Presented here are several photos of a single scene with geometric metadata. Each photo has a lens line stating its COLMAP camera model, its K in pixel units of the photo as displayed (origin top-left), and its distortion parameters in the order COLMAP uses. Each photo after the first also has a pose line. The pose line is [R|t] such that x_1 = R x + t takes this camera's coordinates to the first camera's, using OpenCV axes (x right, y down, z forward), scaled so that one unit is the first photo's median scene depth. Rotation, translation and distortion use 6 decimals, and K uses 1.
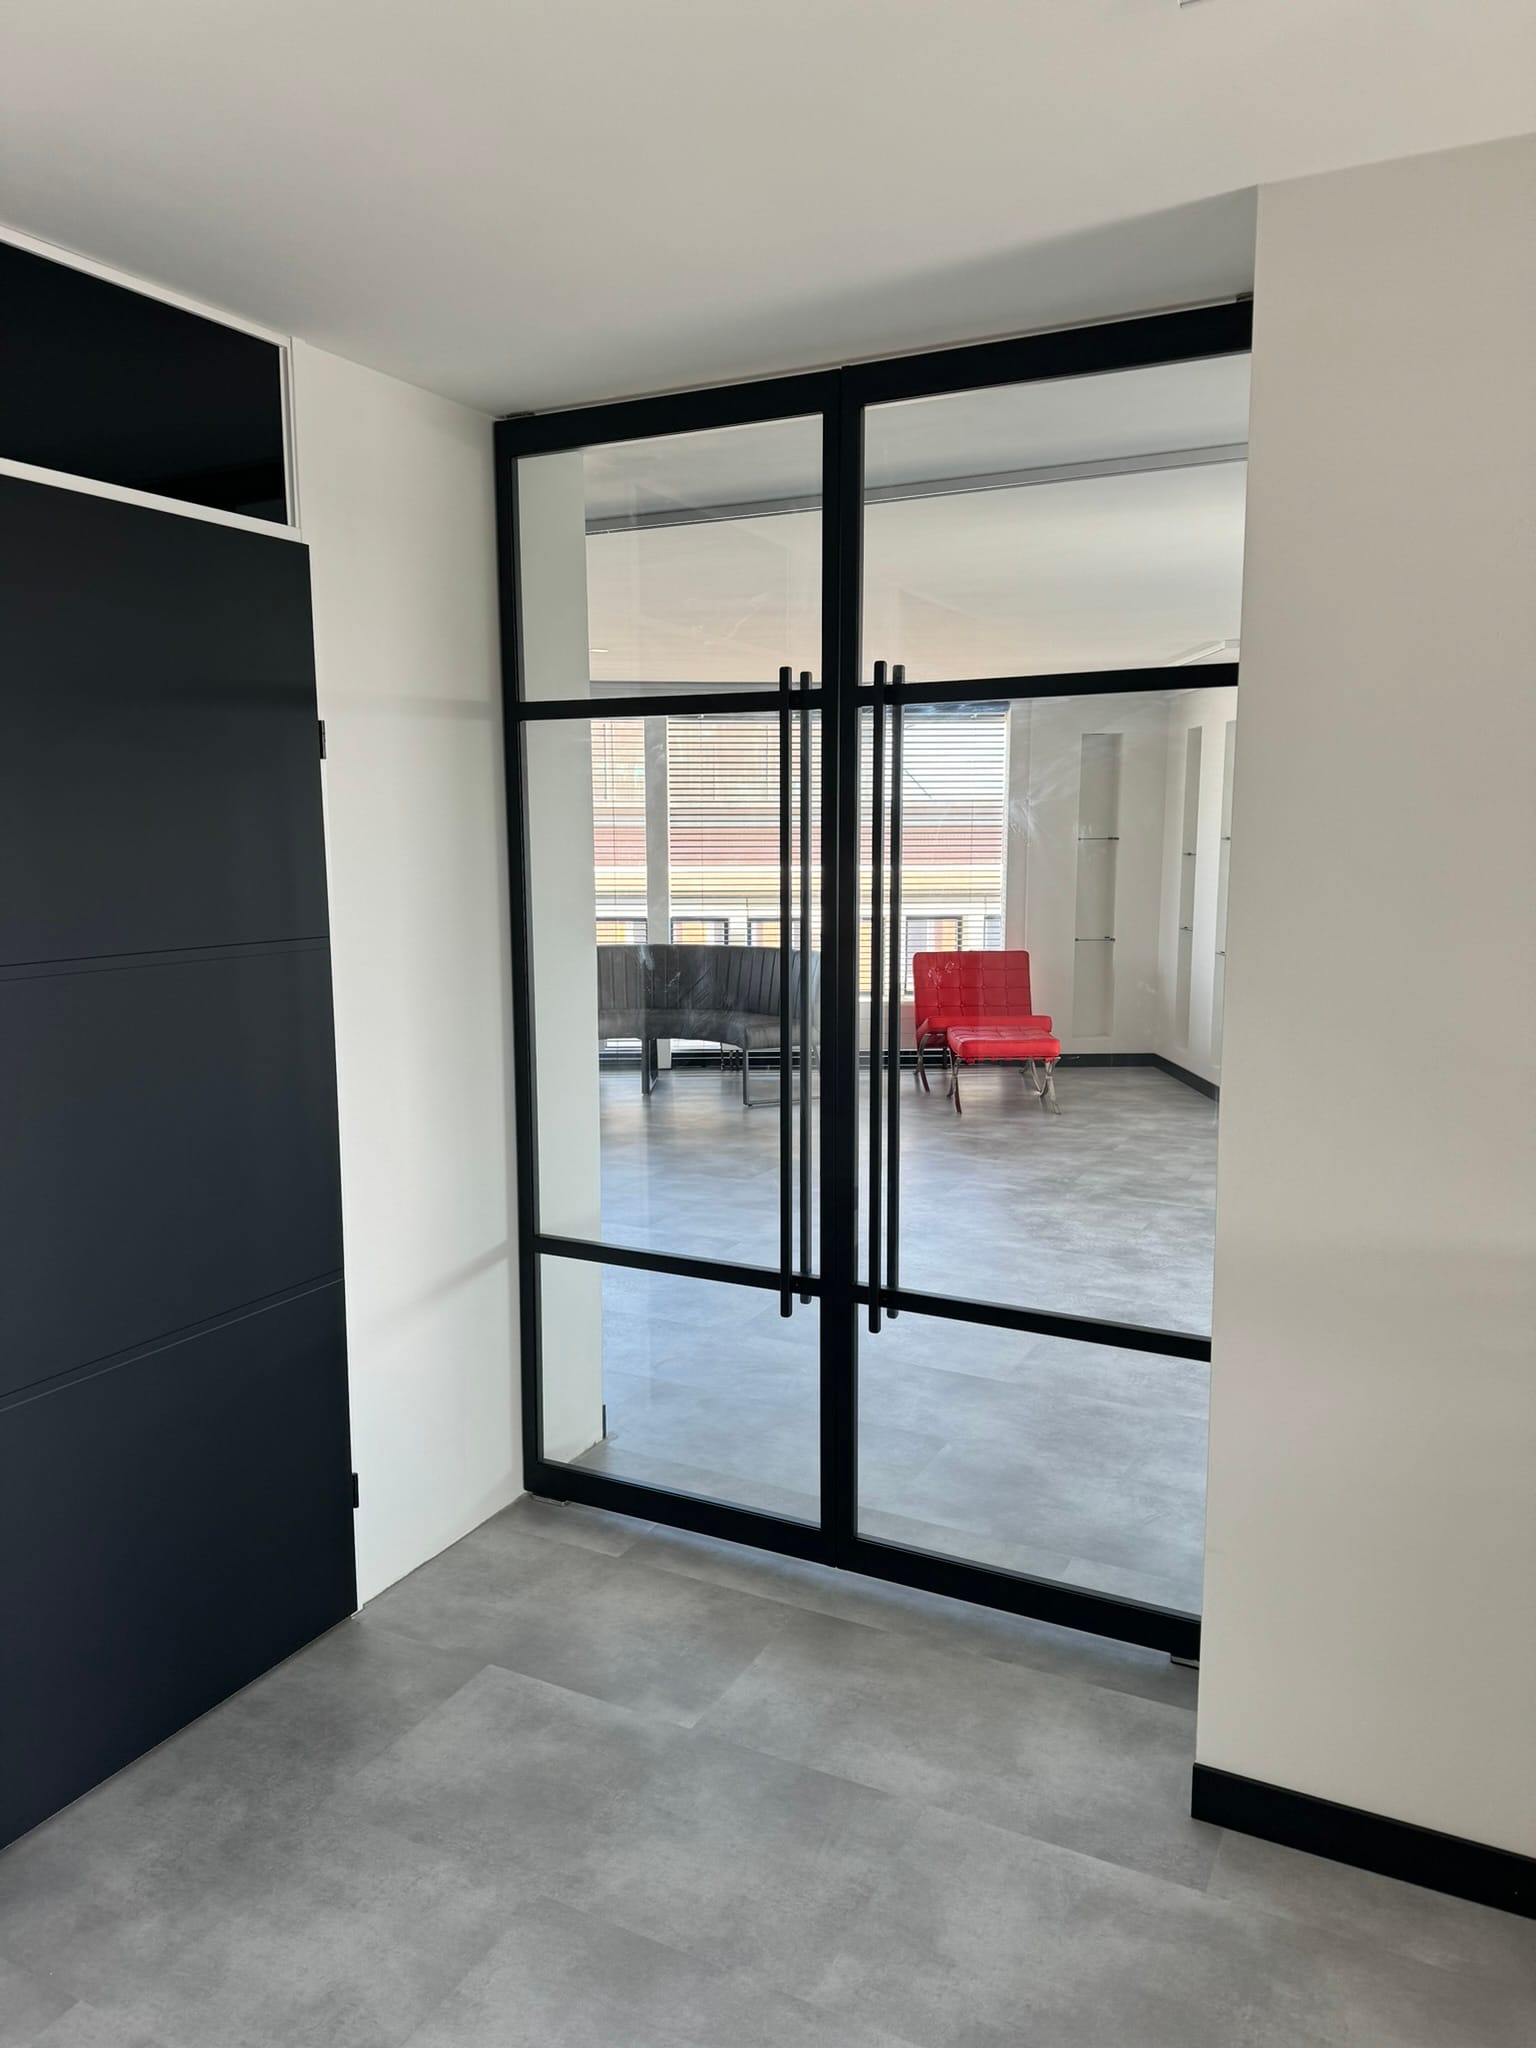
lens RADIAL K [[1451.9, 0, 768.0], [0, 1451.9, 1024.0], [0, 0, 1]] dist [0.036740, -0.036361]
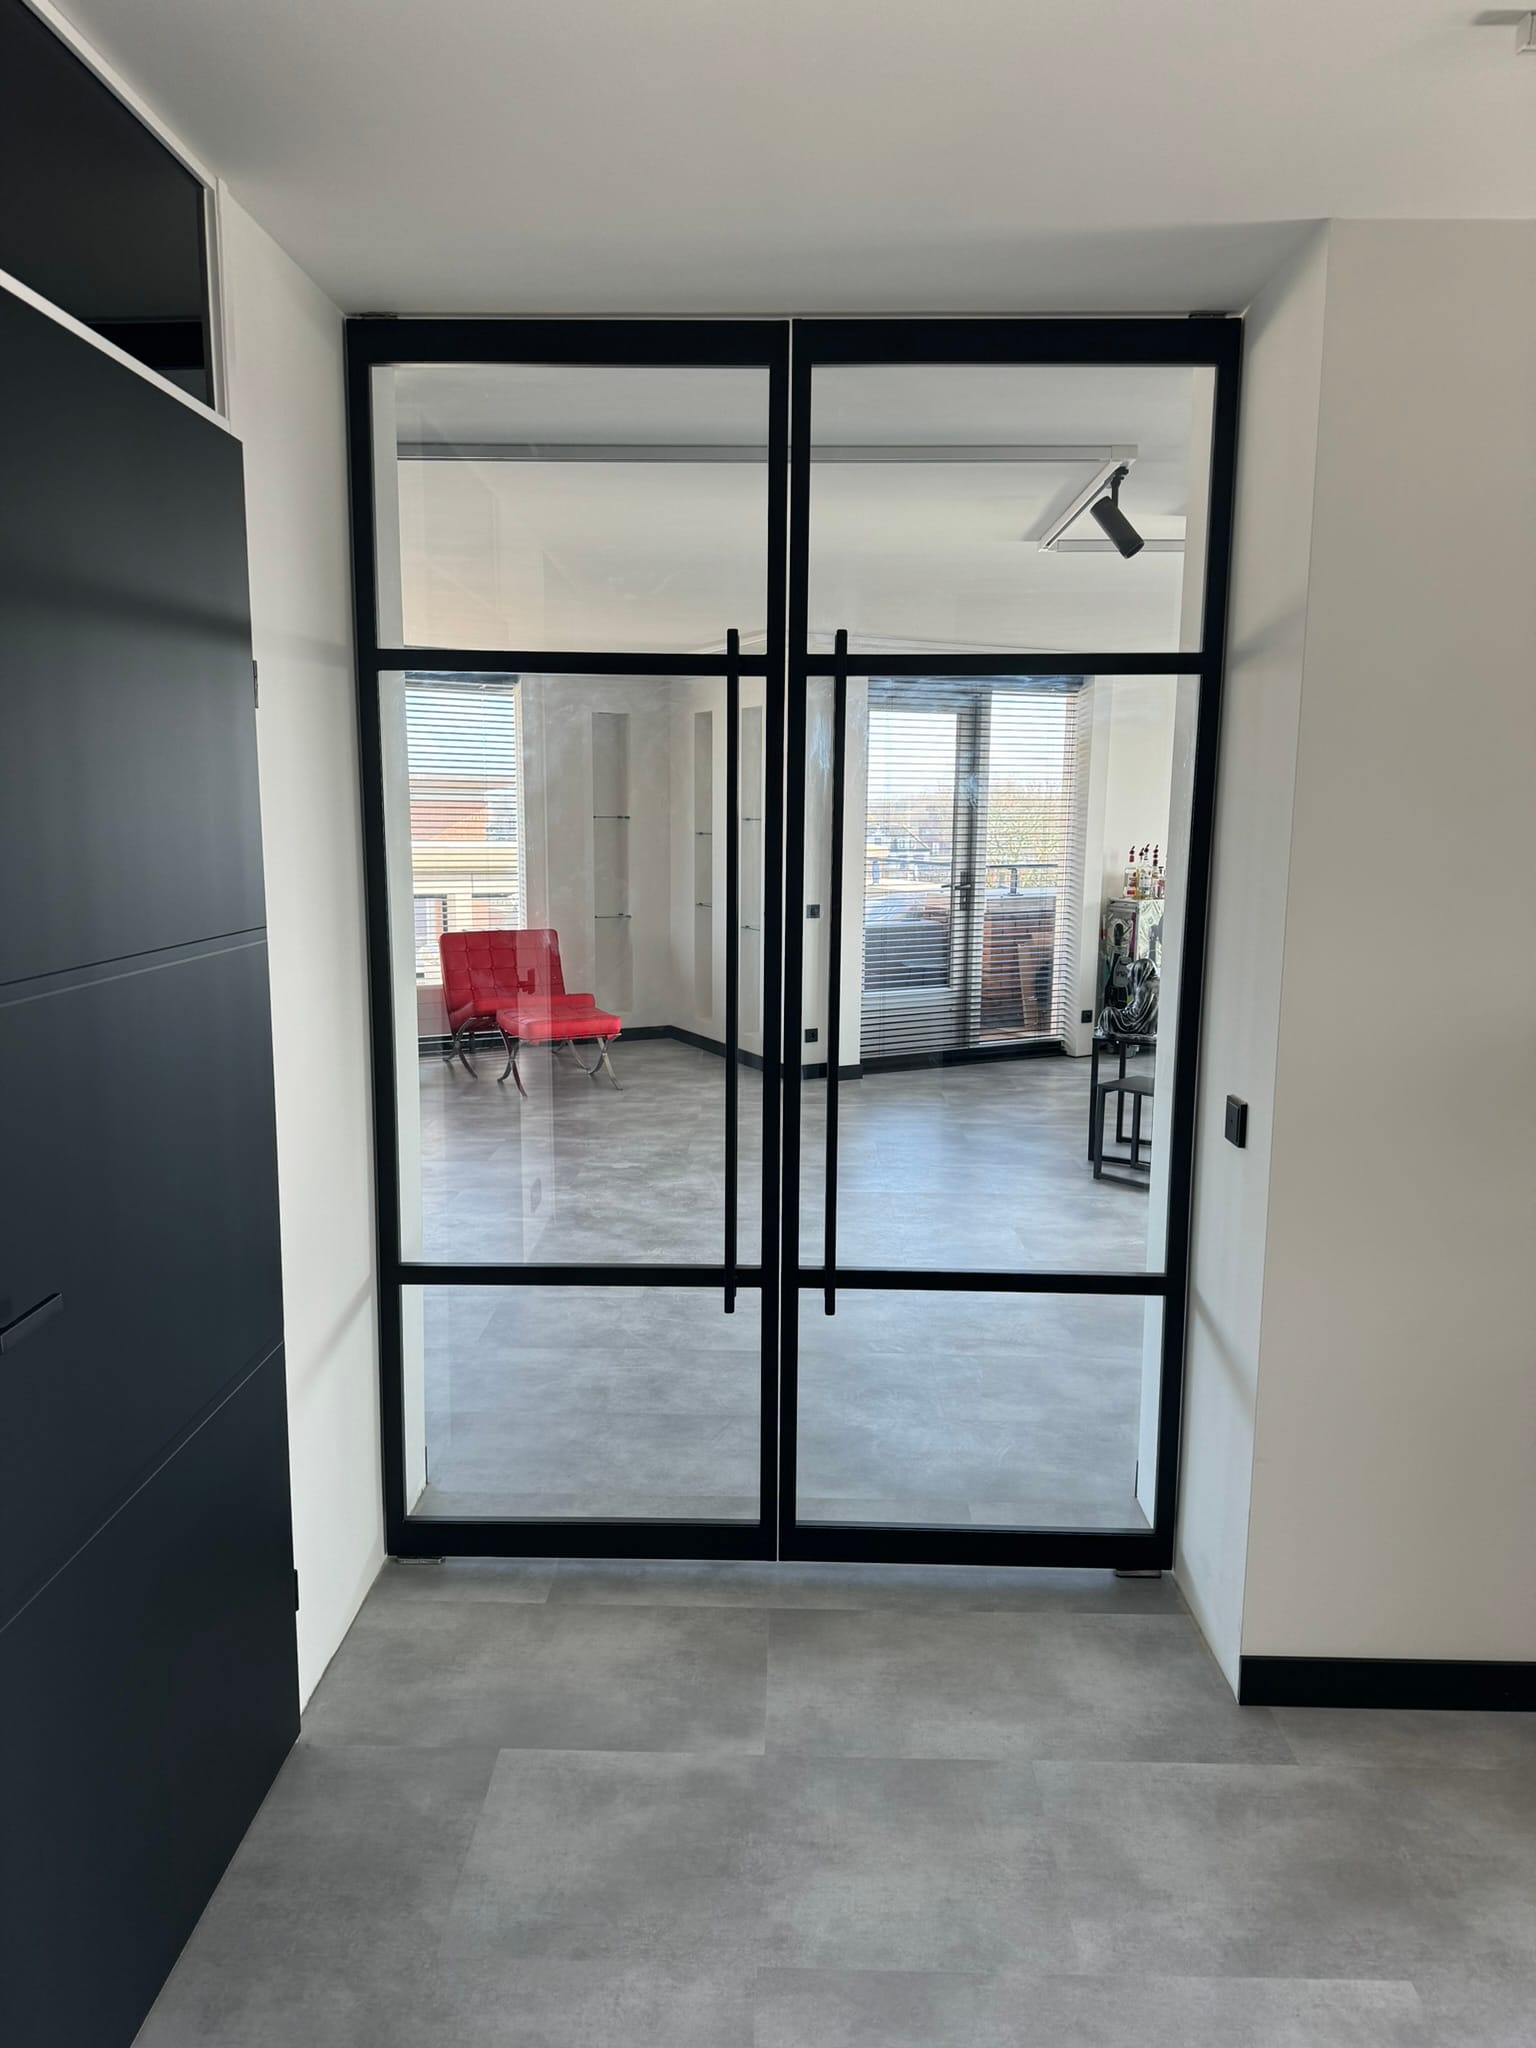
lens RADIAL K [[1450.3, 0, 768.1], [0, 1450.3, 1033.5], [0, 0, 1]] dist [0.033401, -0.034334]
pose [[0.899103, -0.056722, 0.434046, -0.395468], [0.047466, 0.998356, 0.032144, -0.012451], [-0.435156, -0.008298, 0.900317, 0.139324]]
